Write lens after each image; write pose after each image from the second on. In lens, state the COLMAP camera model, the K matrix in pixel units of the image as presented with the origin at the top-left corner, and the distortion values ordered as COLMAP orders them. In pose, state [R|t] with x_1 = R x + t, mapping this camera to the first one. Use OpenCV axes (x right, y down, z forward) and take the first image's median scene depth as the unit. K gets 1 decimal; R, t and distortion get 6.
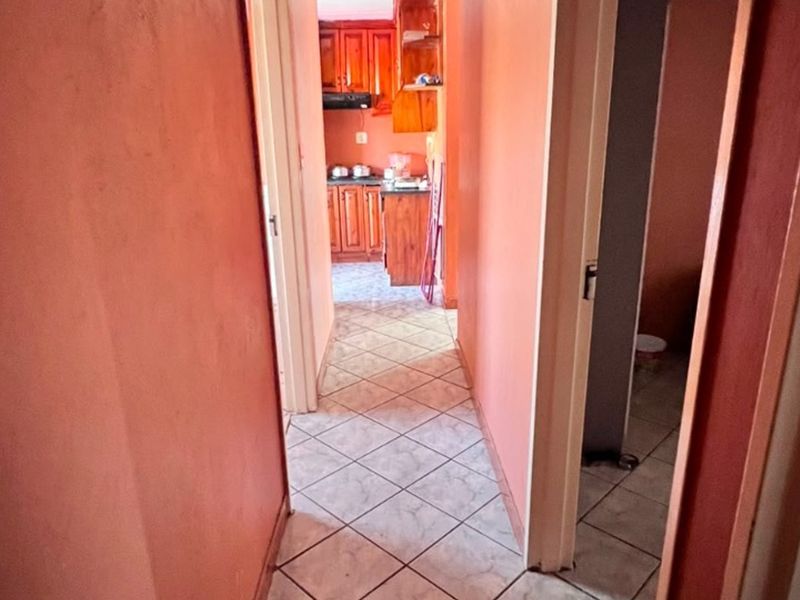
lens RADIAL K [[575.6, 0, 400.0], [0, 575.6, 300.0], [0, 0, 1]] dist [0.001243, -0.006455]
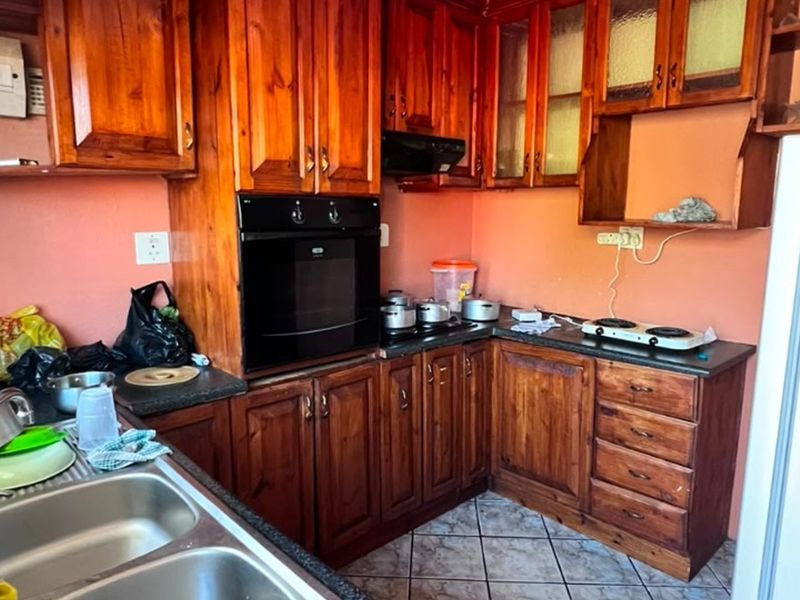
lens RADIAL K [[575.6, 0, 400.0], [0, 575.6, 300.0], [0, 0, 1]] dist [0.001243, -0.006455]
pose [[0.737566, -0.083524, 0.670090, -0.387006], [0.181987, 0.980192, -0.078135, -0.202933], [-0.650291, 0.179577, 0.738156, 0.694477]]
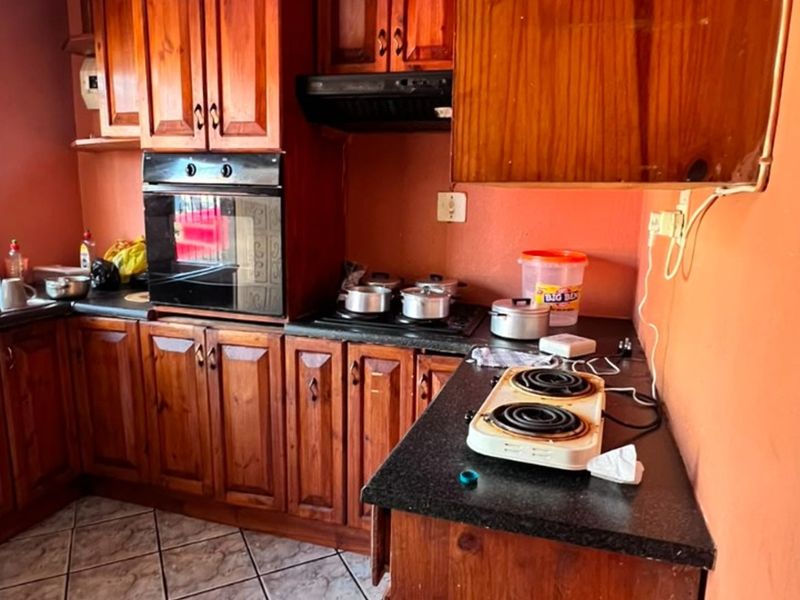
lens RADIAL K [[575.6, 0, 400.0], [0, 575.6, 300.0], [0, 0, 1]] dist [0.001243, -0.006455]
pose [[0.946078, 0.096461, -0.309243, 0.022914], [-0.131968, 0.986595, -0.095990, -0.192517], [0.295839, 0.131625, 0.946126, 0.682071]]
